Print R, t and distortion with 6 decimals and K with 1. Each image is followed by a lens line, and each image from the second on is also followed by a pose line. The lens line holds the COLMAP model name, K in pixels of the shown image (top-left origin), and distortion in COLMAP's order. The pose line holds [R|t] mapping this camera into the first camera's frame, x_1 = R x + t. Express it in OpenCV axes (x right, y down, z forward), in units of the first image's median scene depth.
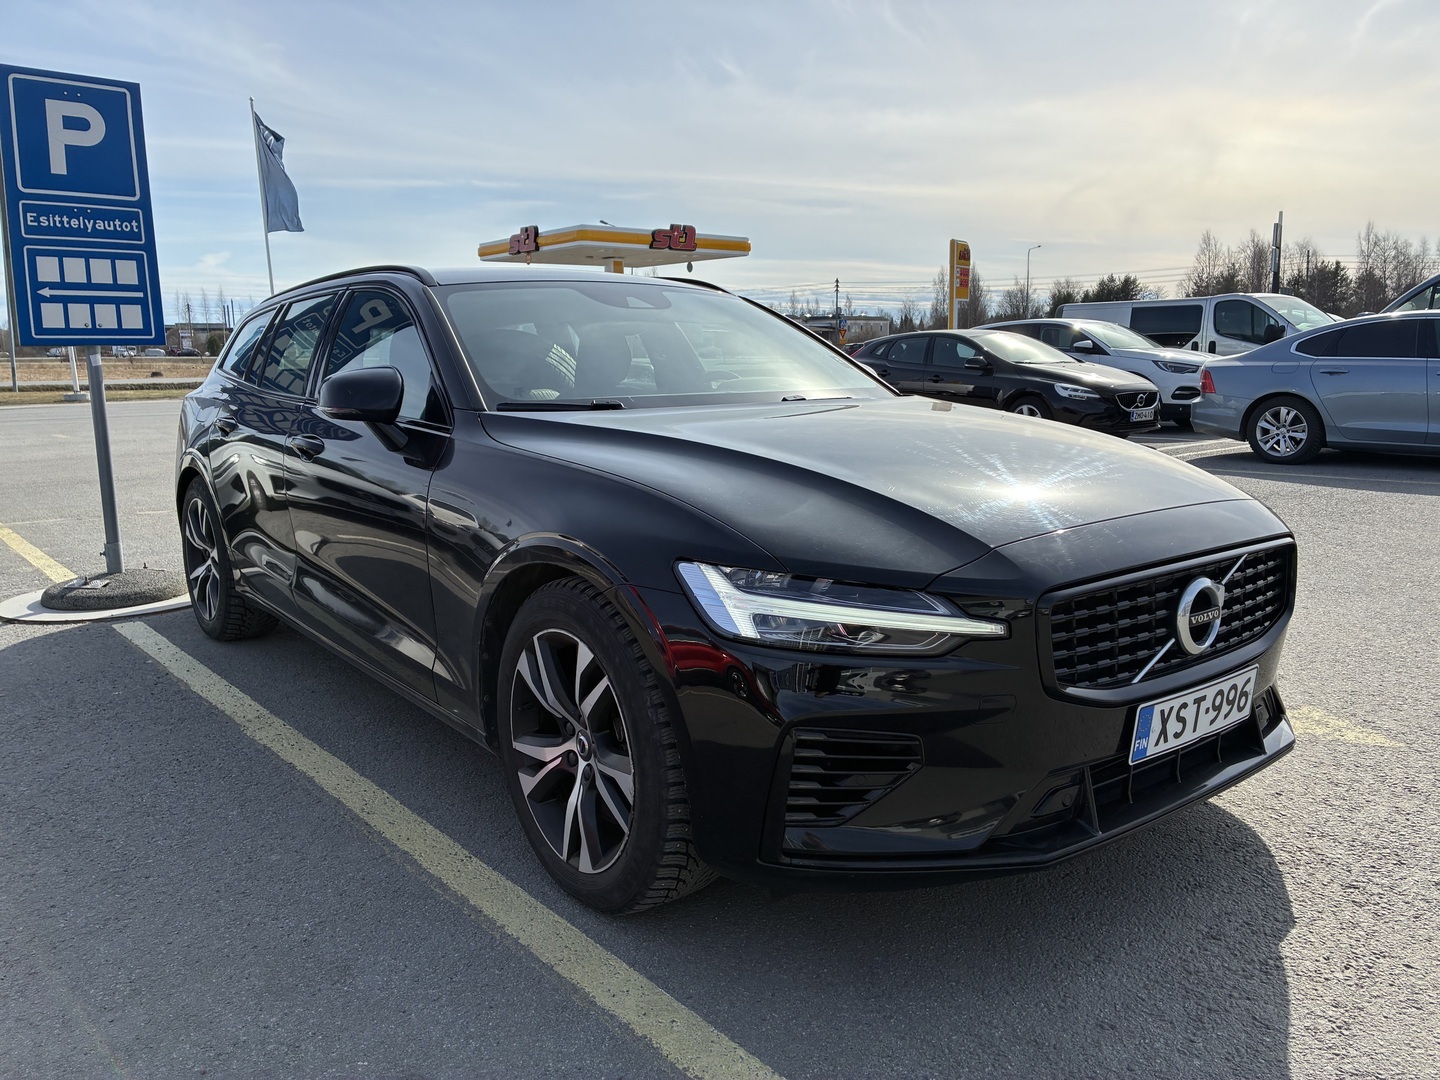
lens RADIAL K [[1135.1, 0, 721.4], [0, 1135.1, 535.6], [0, 0, 1]] dist [0.056553, -0.049491]
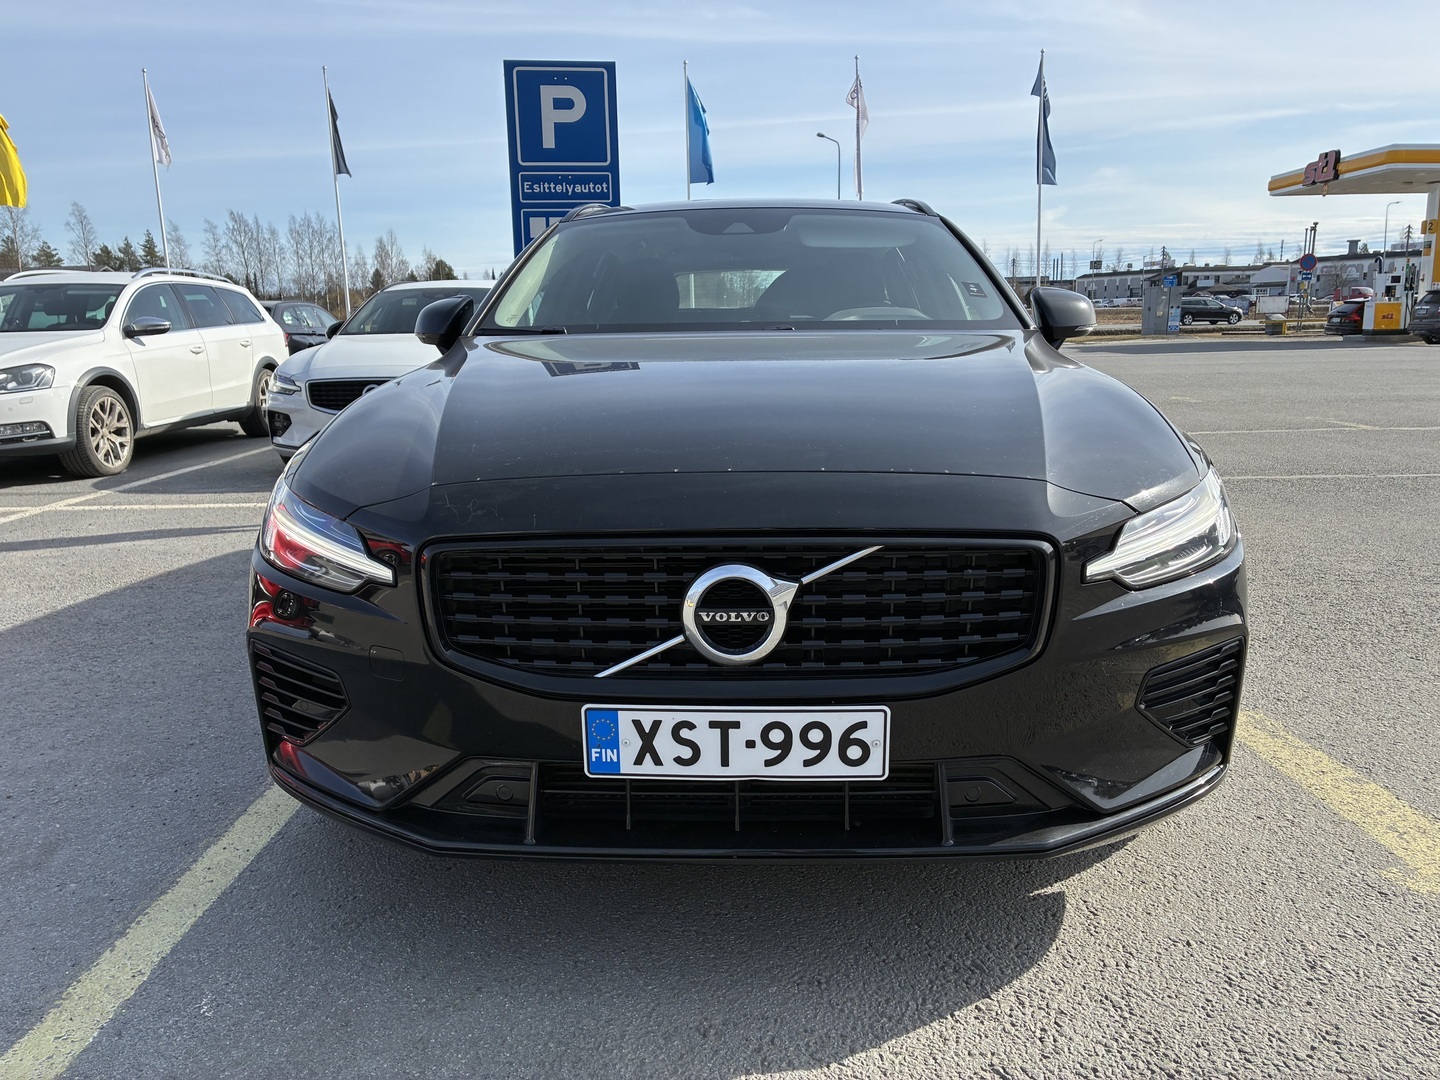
lens RADIAL K [[1135.1, 0, 721.7], [0, 1135.1, 545.6], [0, 0, 1]] dist [0.056553, -0.049491]
pose [[0.752713, 0.132955, -0.644784, 0.400146], [-0.101872, 0.991121, 0.085447, -0.017123], [0.650419, 0.001368, 0.759574, 0.194413]]
